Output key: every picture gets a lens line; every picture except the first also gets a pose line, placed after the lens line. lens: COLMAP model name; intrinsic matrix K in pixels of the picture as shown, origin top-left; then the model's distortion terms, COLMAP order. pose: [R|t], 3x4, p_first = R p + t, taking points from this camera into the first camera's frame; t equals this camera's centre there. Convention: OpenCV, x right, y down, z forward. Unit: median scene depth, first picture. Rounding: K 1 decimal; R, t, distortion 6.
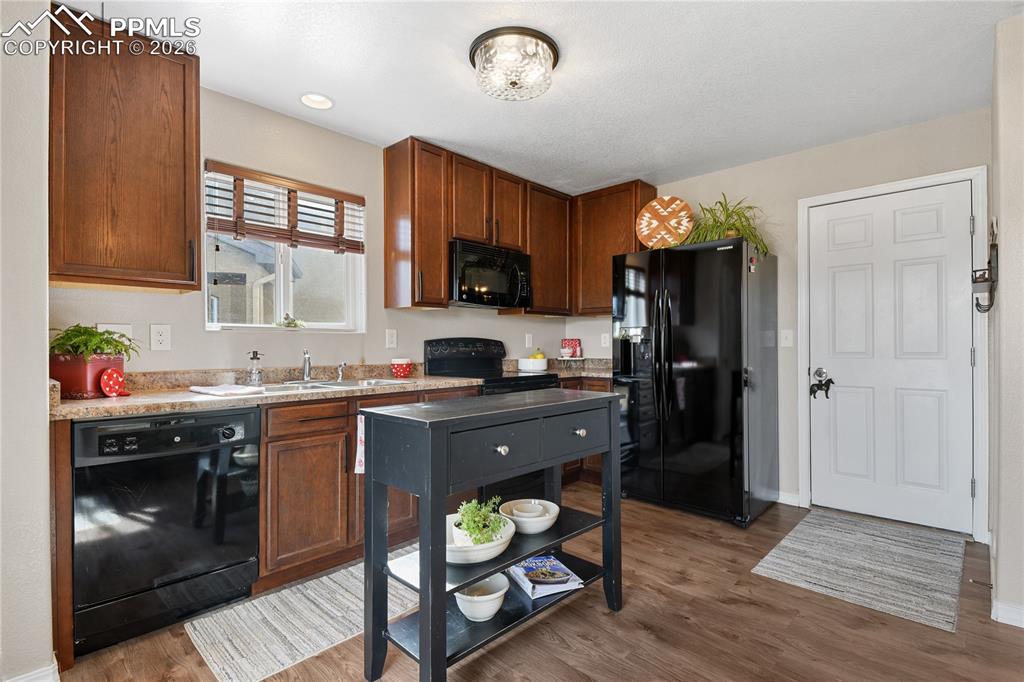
lens RADIAL K [[490.7, 0, 511.5], [0, 490.7, 343.3], [0, 0, 1]] dist [0.027895, -0.001001]
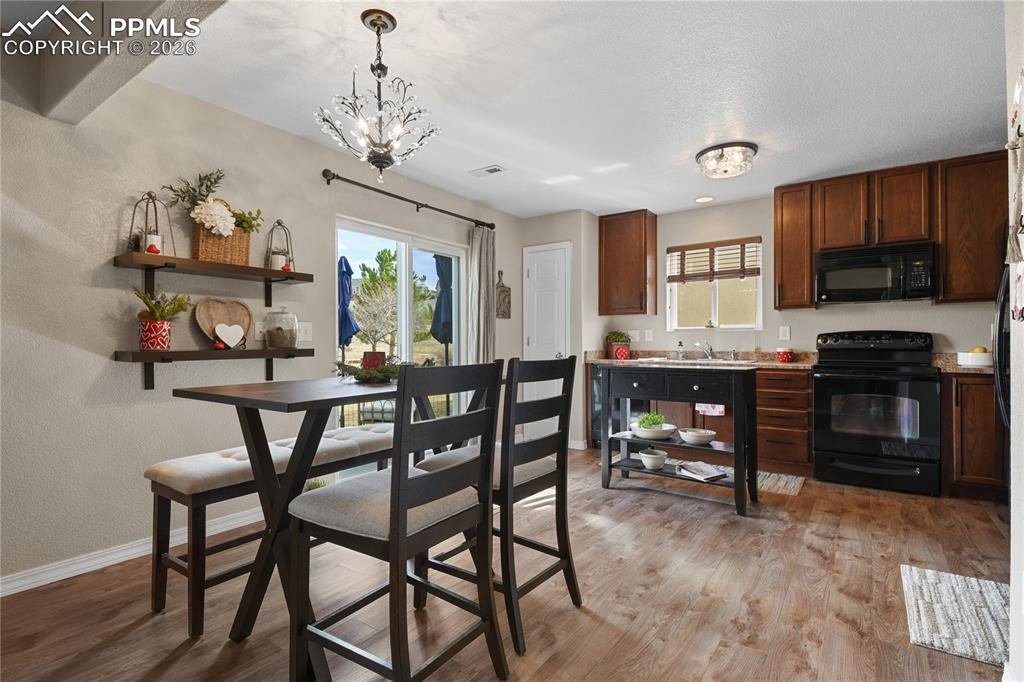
lens RADIAL K [[490.7, 0, 511.5], [0, 490.7, 343.3], [0, 0, 1]] dist [0.027895, -0.001001]
pose [[0.122454, 0.000159, -0.992474, 1.048081], [0.004601, 0.999989, 0.000727, 0.013931], [0.992463, -0.004655, 0.122452, 0.092655]]
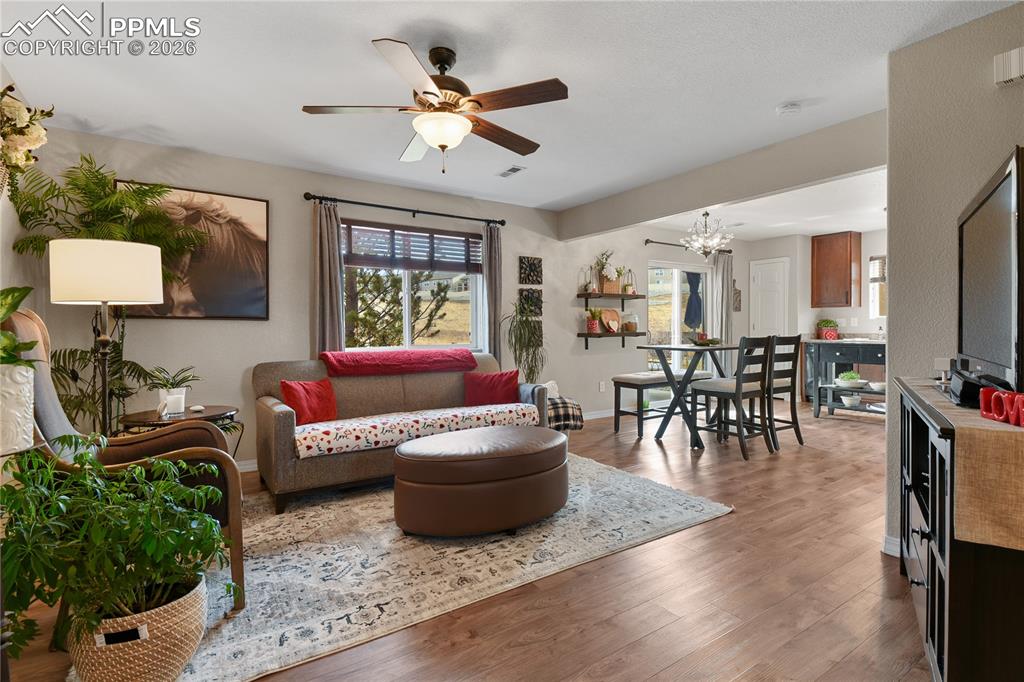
lens RADIAL K [[504.1, 0, 515.6], [0, 504.1, 335.0], [0, 0, 1]] dist [0.049519, -0.000370]
pose [[-0.217903, 0.016560, -0.975830, 2.072410], [0.009753, 0.999843, 0.014790, 0.000768], [0.975922, -0.006295, -0.218030, -0.235814]]
